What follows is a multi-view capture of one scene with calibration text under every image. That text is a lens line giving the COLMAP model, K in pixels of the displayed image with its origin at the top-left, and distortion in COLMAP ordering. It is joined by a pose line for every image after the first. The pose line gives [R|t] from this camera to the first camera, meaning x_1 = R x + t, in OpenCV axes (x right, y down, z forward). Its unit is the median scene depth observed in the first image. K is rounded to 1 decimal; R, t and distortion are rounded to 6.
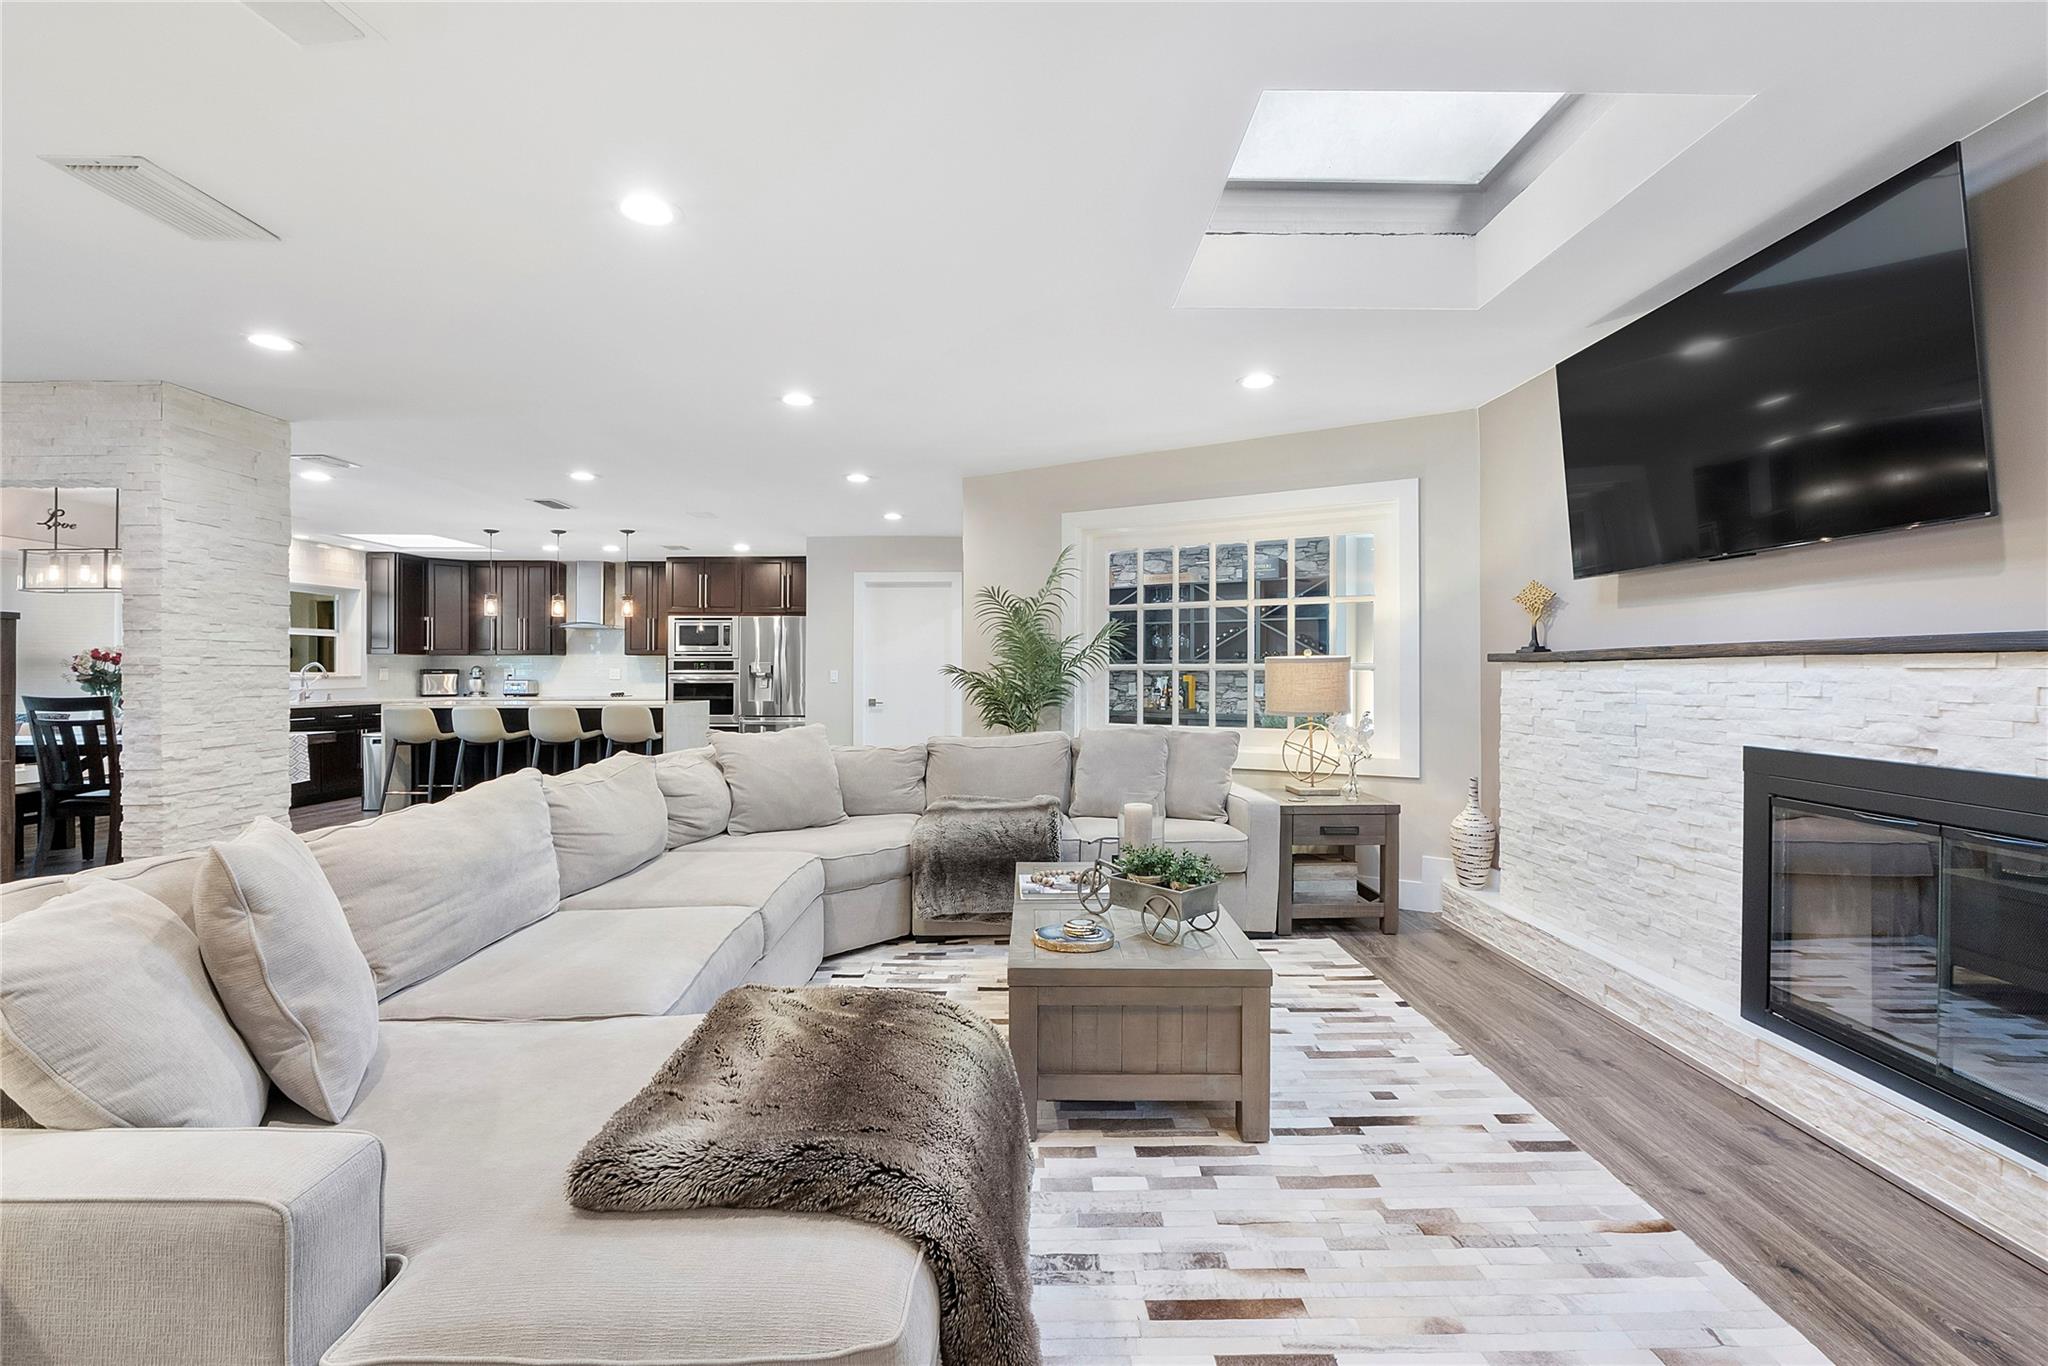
lens RADIAL K [[880.4, 0, 1028.3], [0, 880.4, 662.0], [0, 0, 1]] dist [-0.000359, -0.000231]
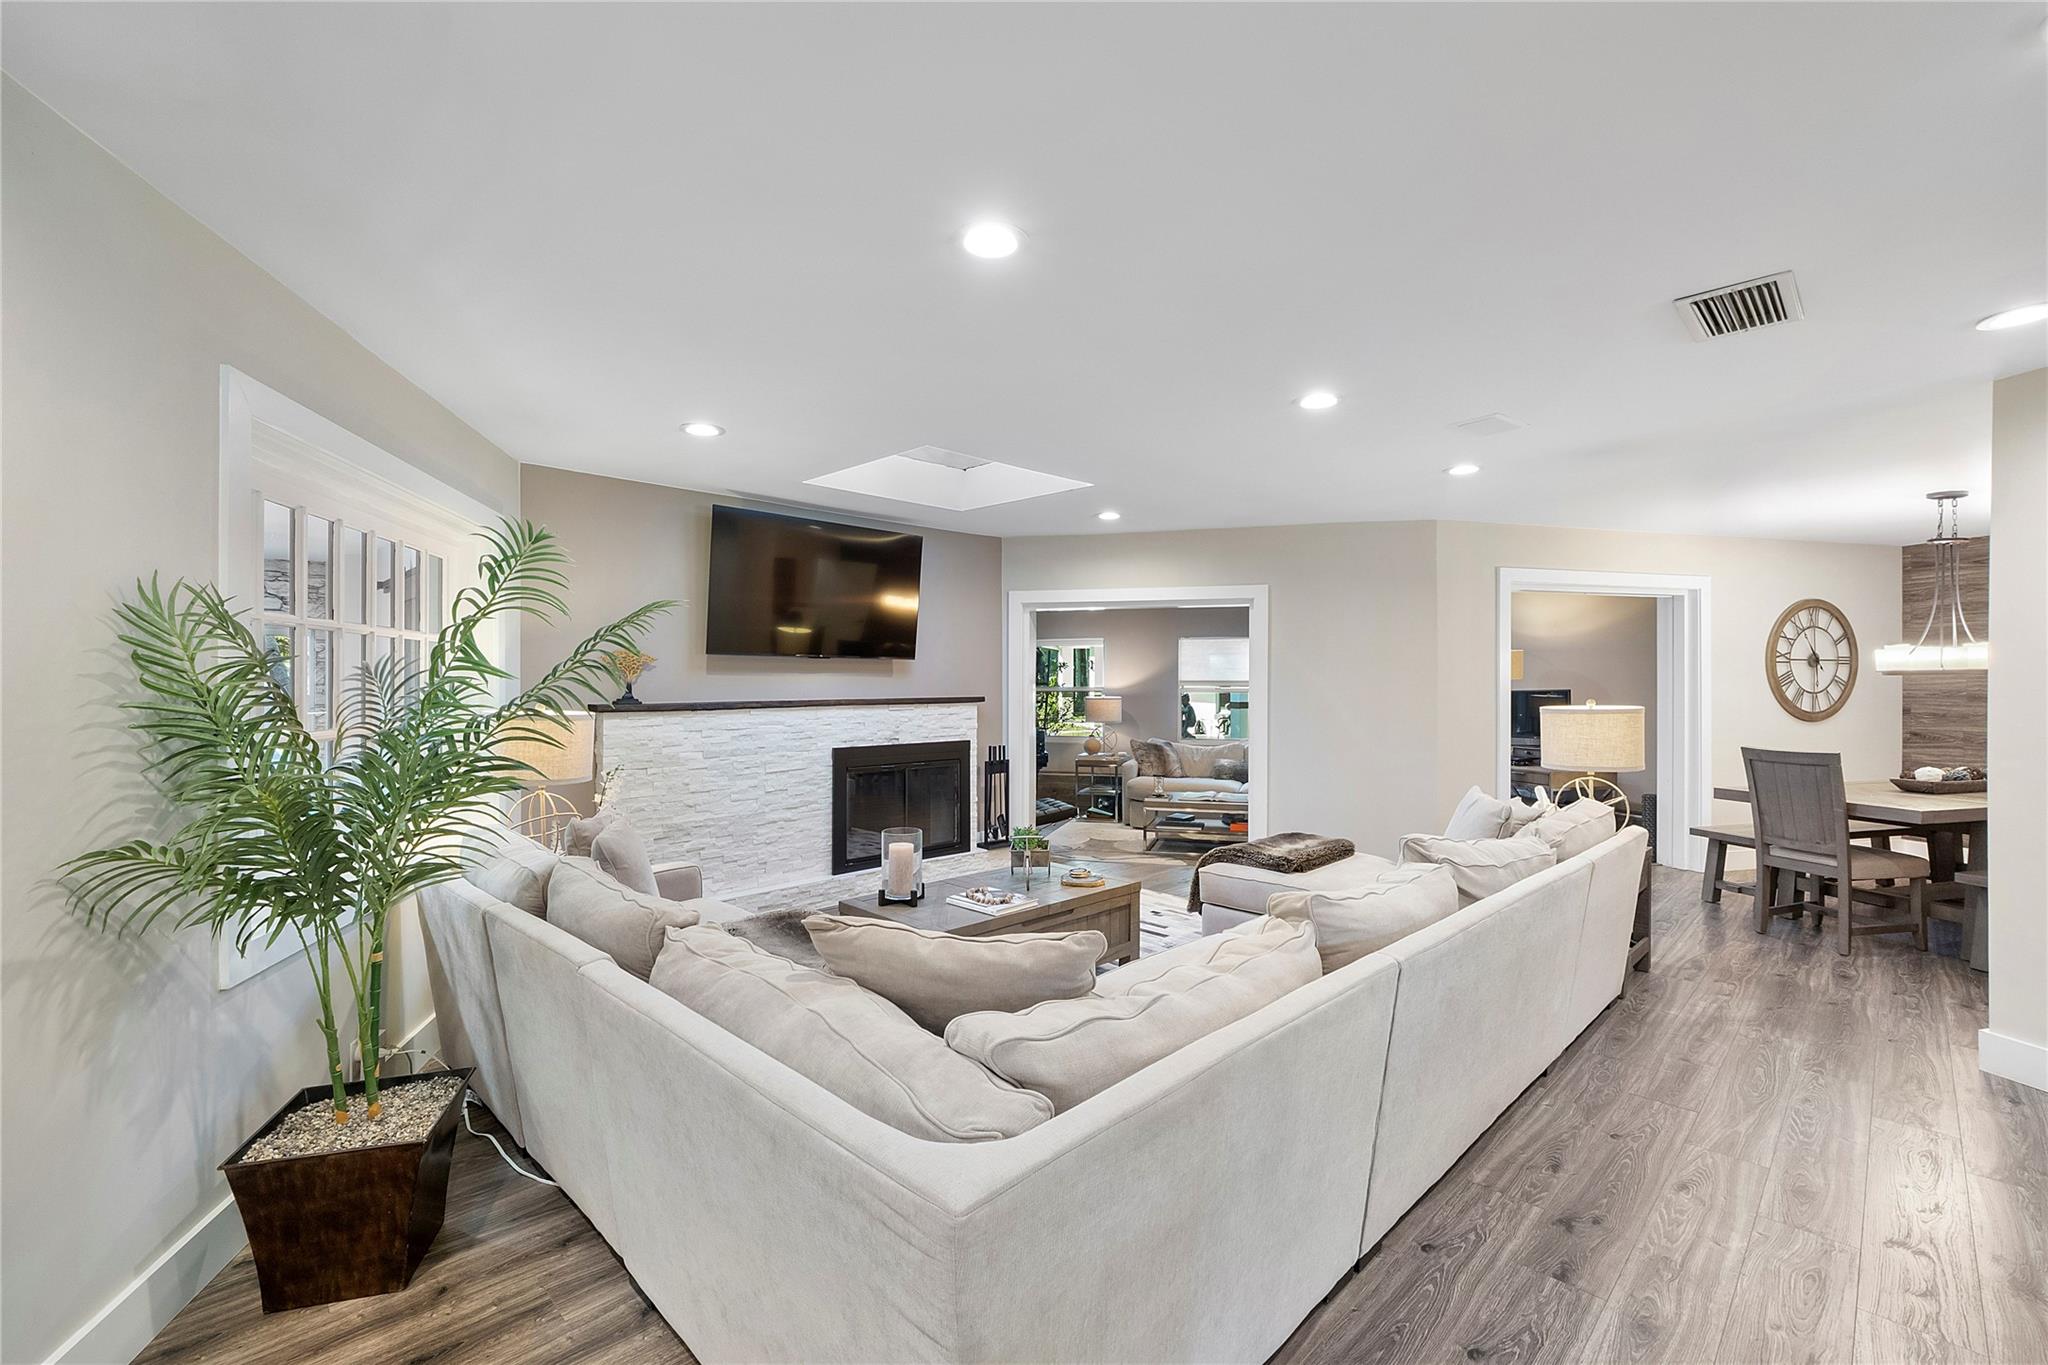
lens RADIAL K [[867.6, 0, 1028.9], [0, 867.6, 676.8], [0, 0, 1]] dist [-0.007338, 0.000179]
pose [[-0.695164, 0.002472, 0.718847, -0.322838], [-0.006277, 0.999935, -0.009510, -0.019062], [-0.718823, -0.011123, -0.695104, 0.666669]]
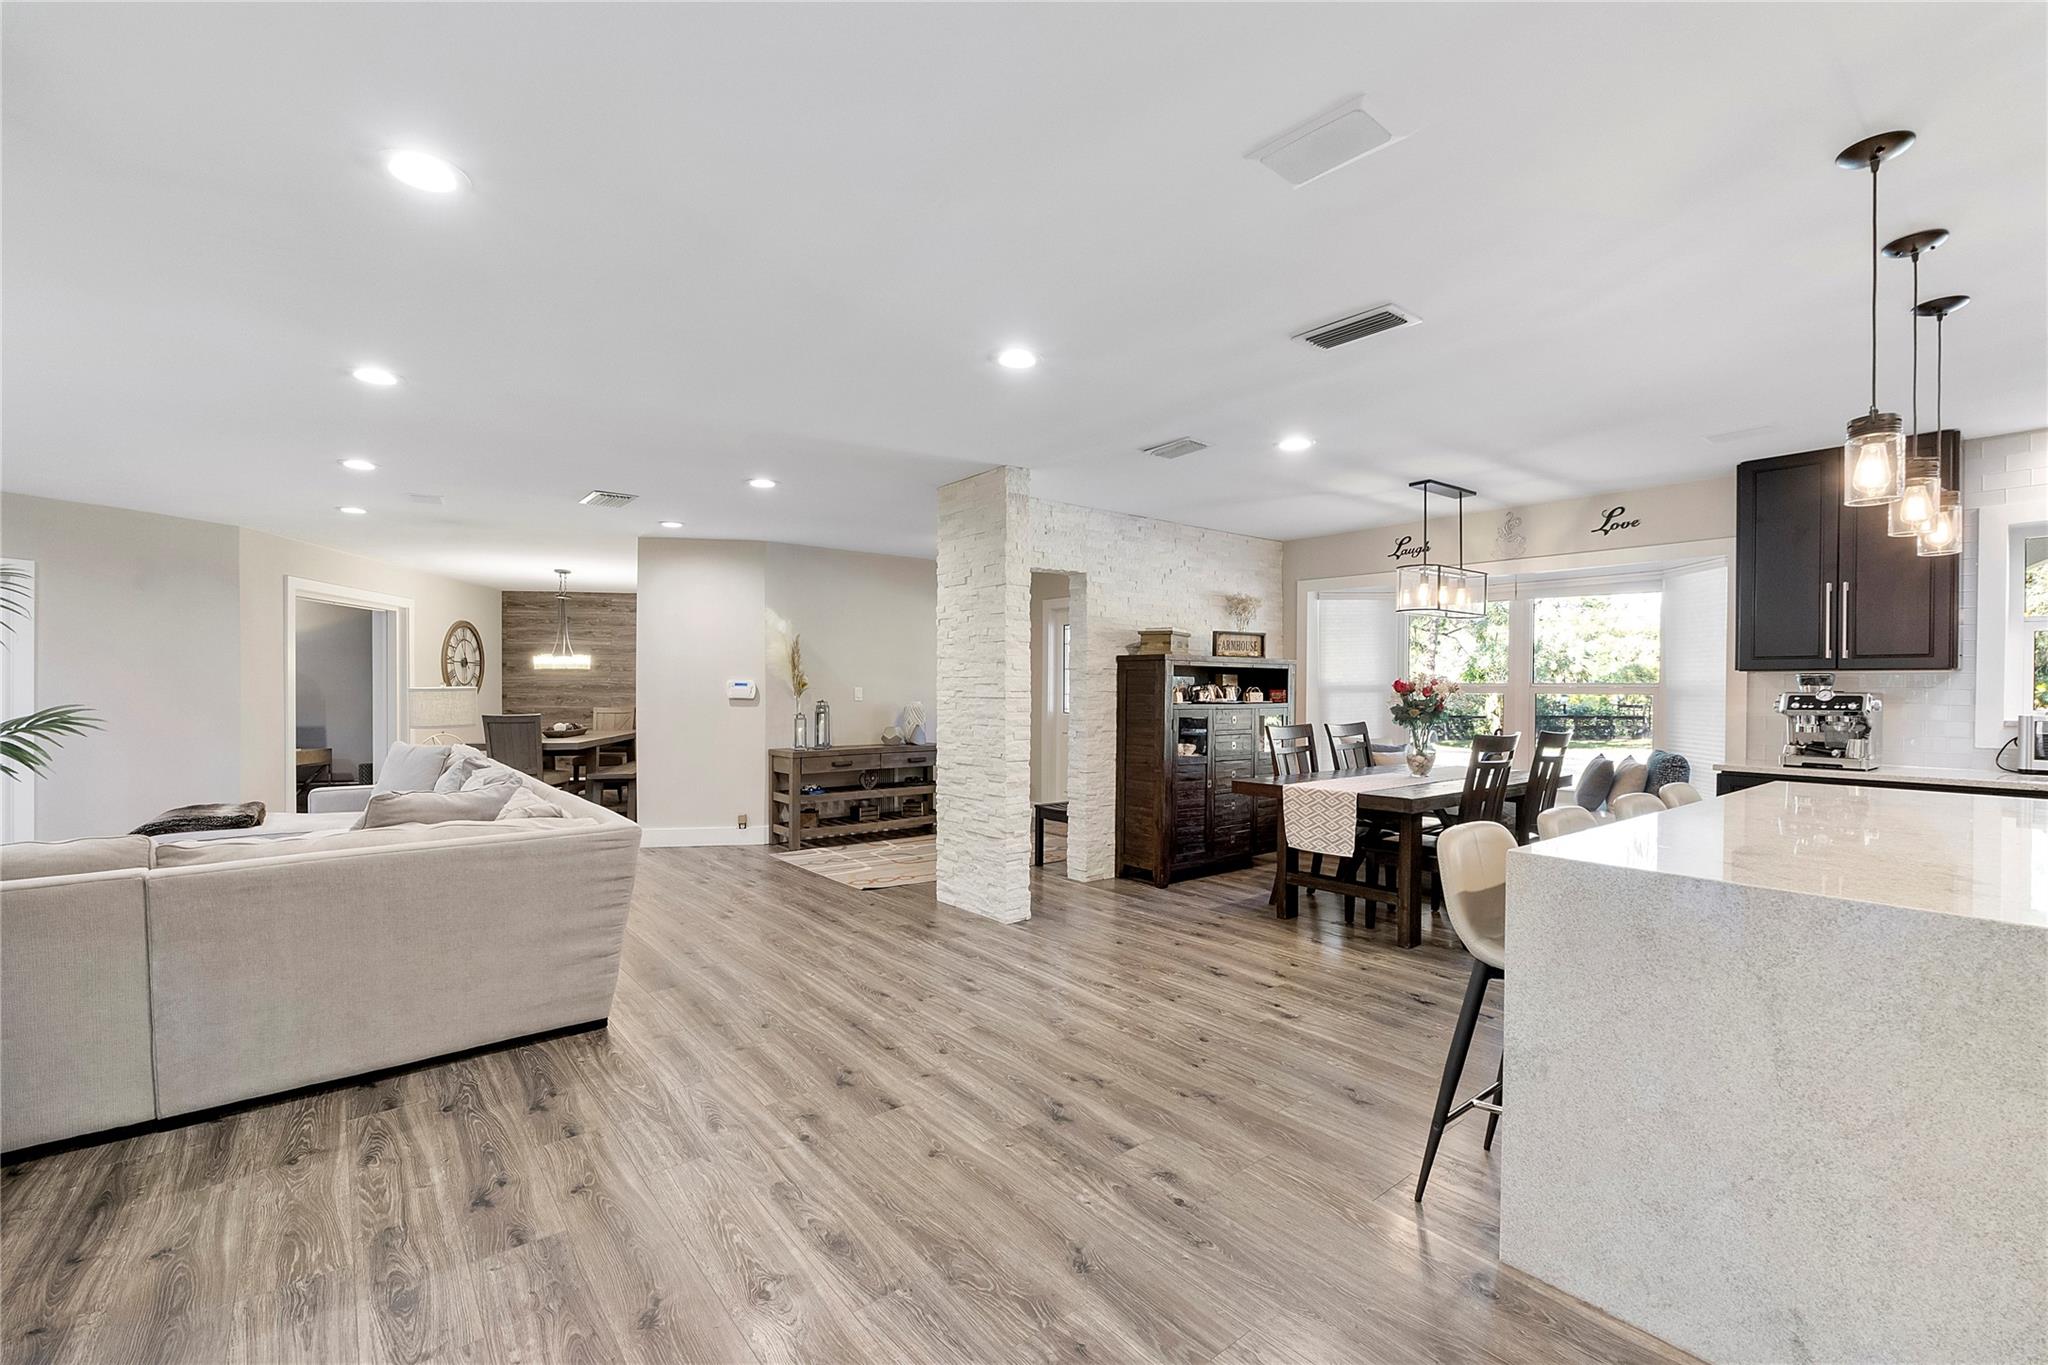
lens RADIAL K [[877.4, 0, 1021.6], [0, 877.4, 700.4], [0, 0, 1]] dist [-0.010673, -0.000295]
pose [[-0.788610, 0.007355, -0.614850, -0.117438], [0.003838, 0.999968, 0.007040, 0.000143], [0.614882, 0.003192, -0.788613, 1.002164]]
